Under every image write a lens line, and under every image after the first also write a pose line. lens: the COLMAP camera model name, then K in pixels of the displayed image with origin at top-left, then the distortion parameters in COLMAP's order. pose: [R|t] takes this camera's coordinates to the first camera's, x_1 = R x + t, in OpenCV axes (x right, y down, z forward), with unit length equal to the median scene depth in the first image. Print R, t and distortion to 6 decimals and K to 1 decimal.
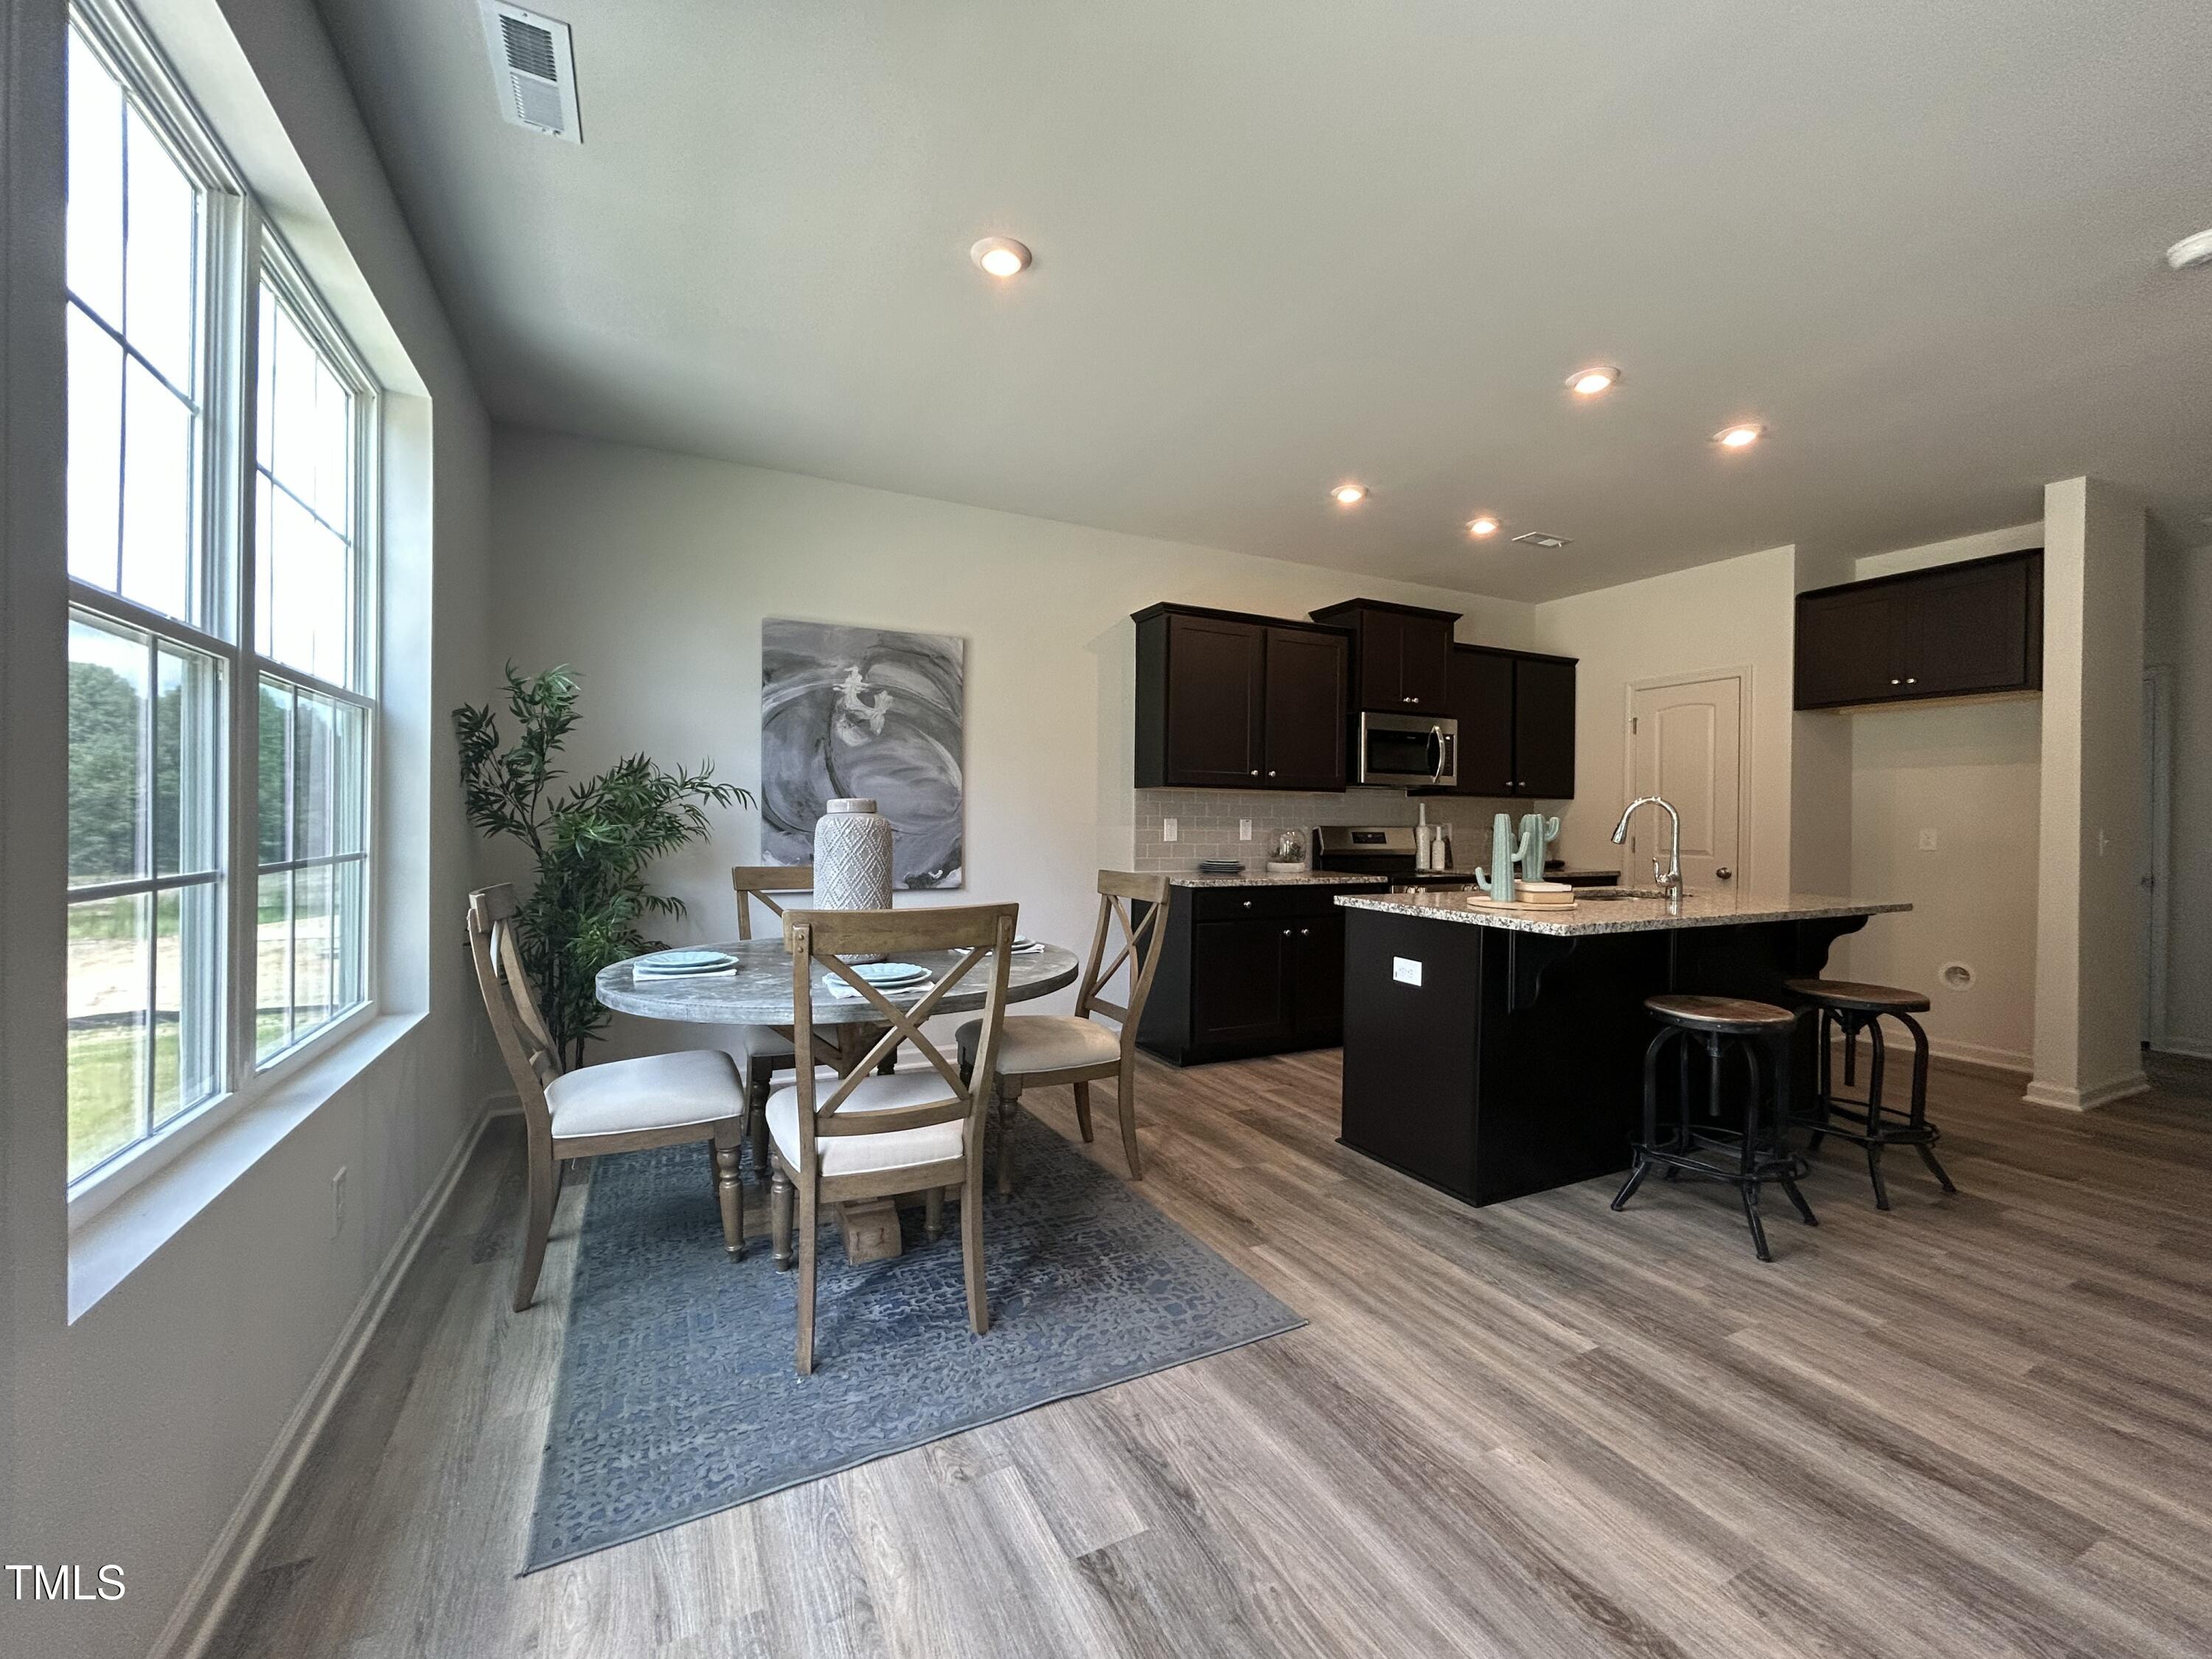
lens RADIAL K [[899.2, 0, 1101.6], [0, 899.2, 822.6], [0, 0, 1]] dist [-0.002880, 0.001174]
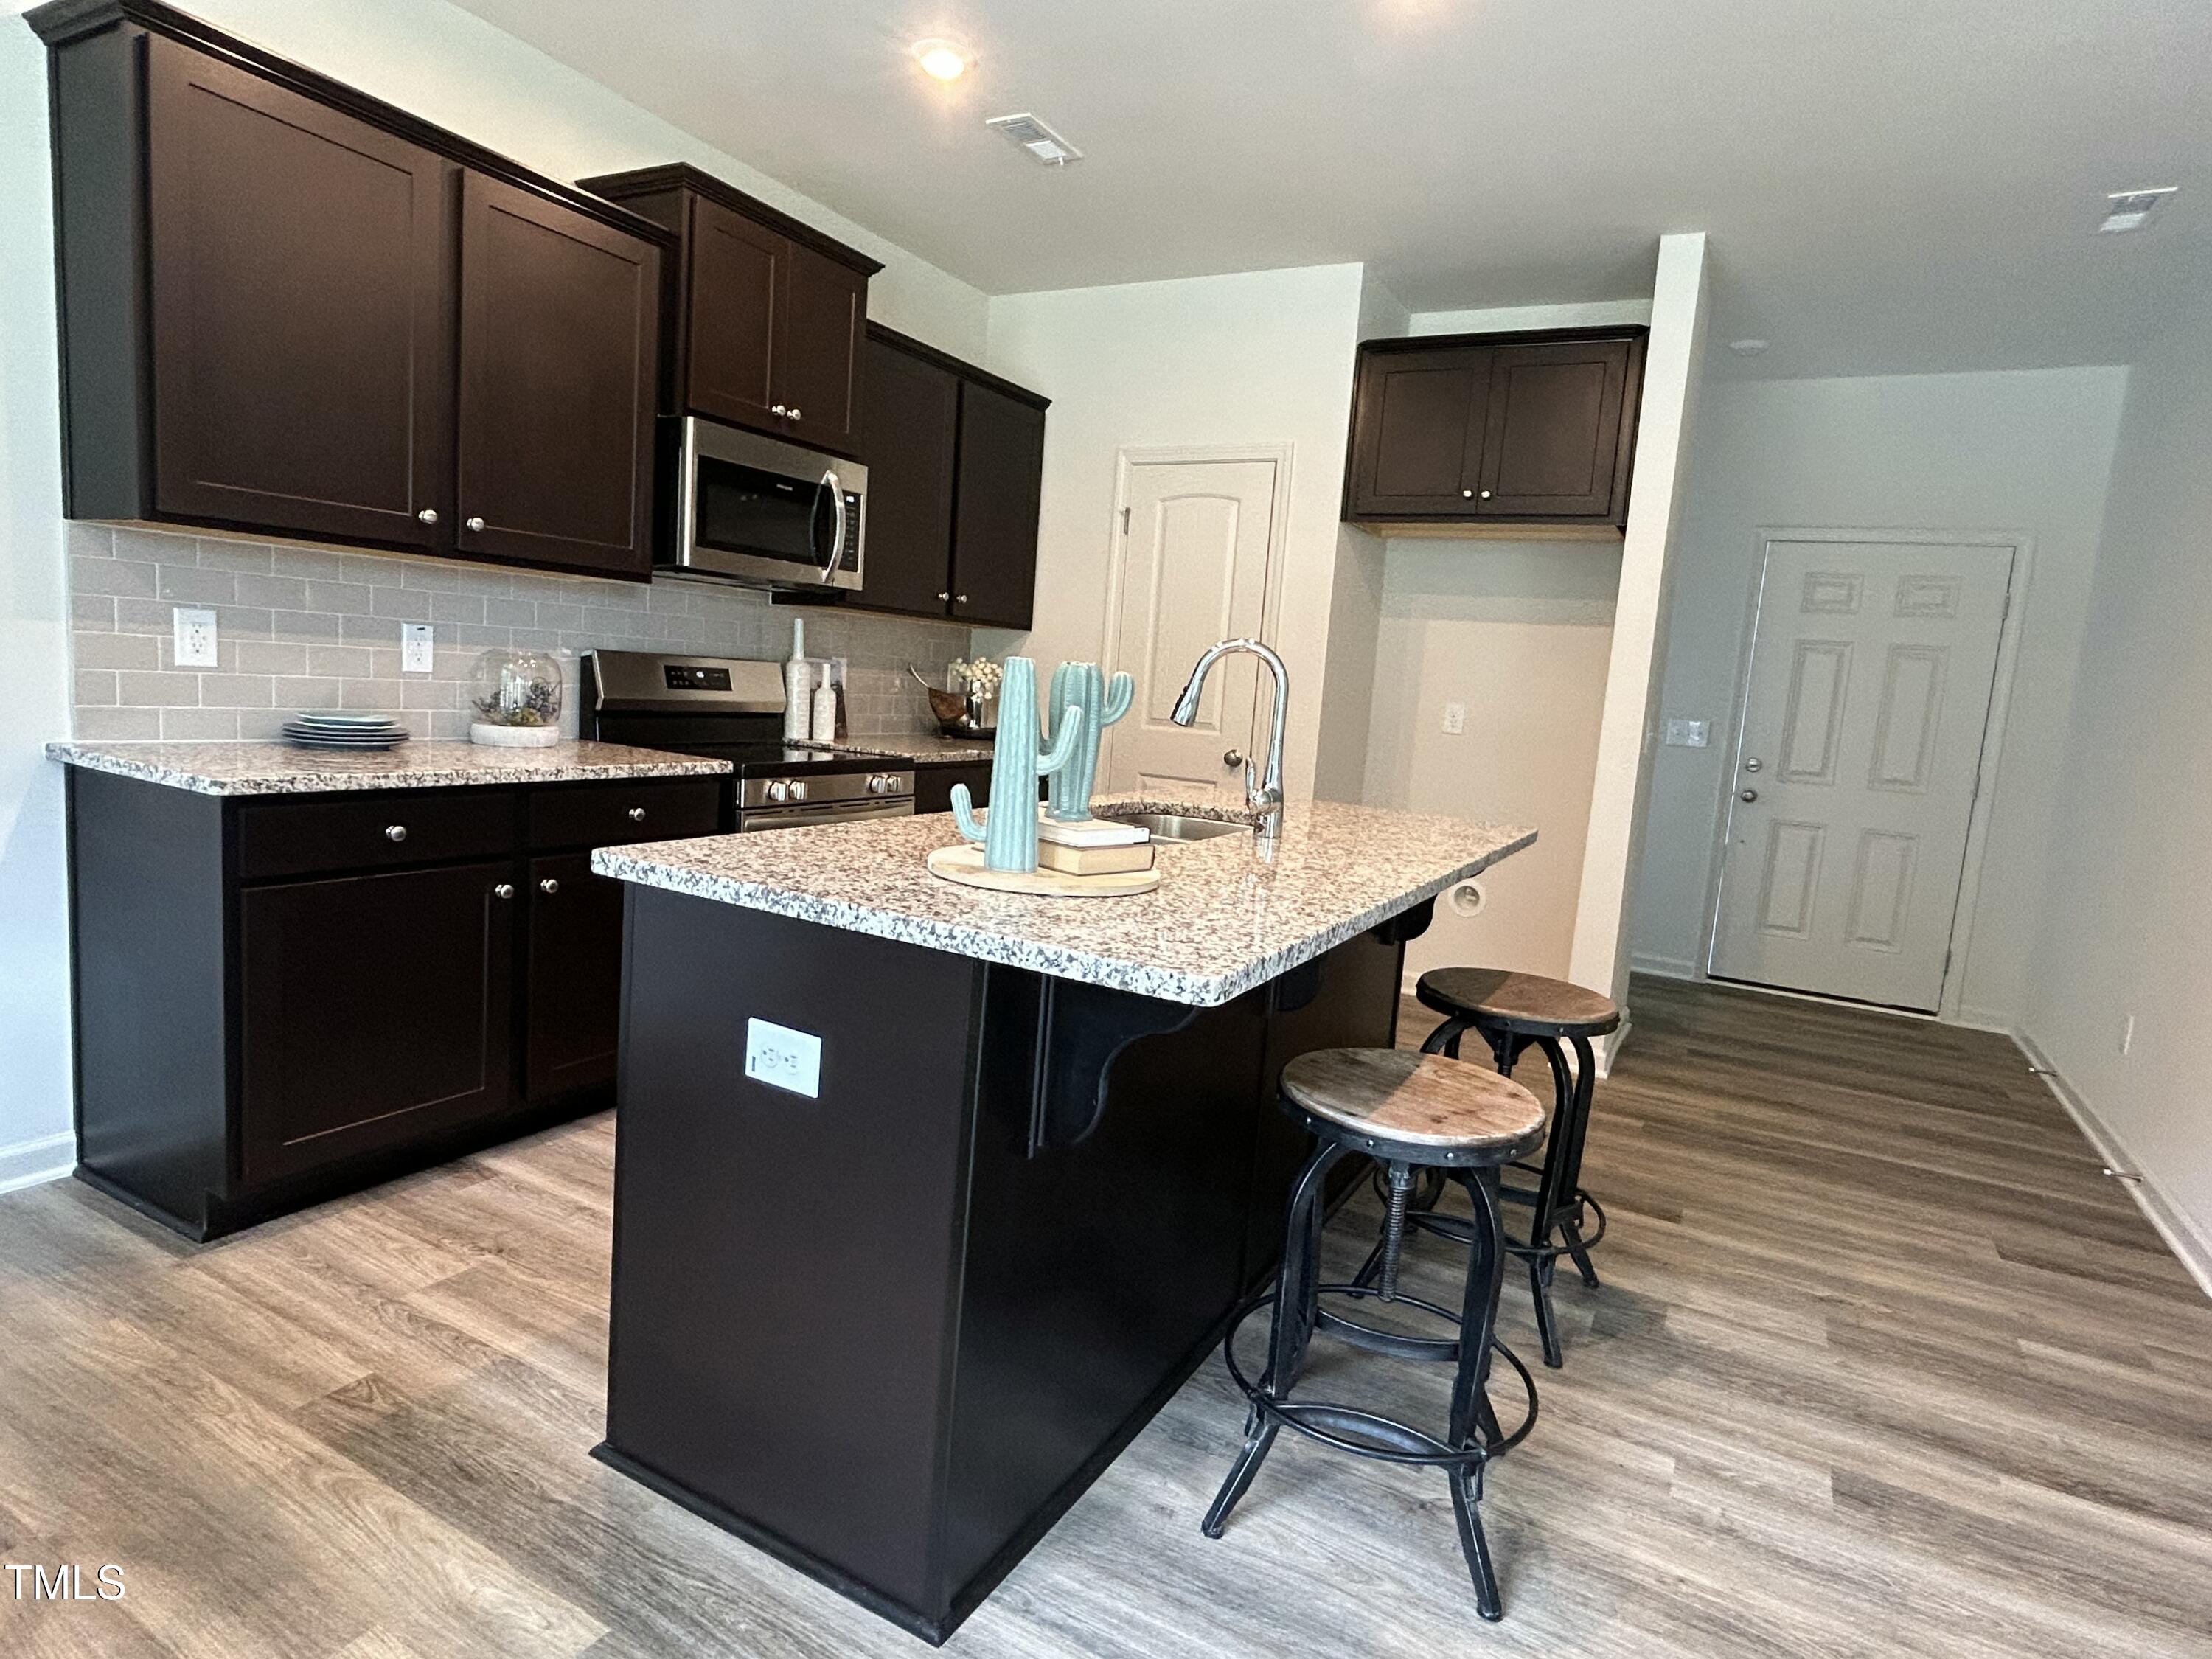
lens RADIAL K [[1209.9, 0, 1101.9], [0, 1209.9, 823.2], [0, 0, 1]] dist [-0.007473, 0.004287]
pose [[0.821401, -0.020563, 0.569981, 0.103646], [-0.063937, 0.989731, 0.127846, -0.004751], [-0.566756, -0.141456, 0.811651, 0.335799]]
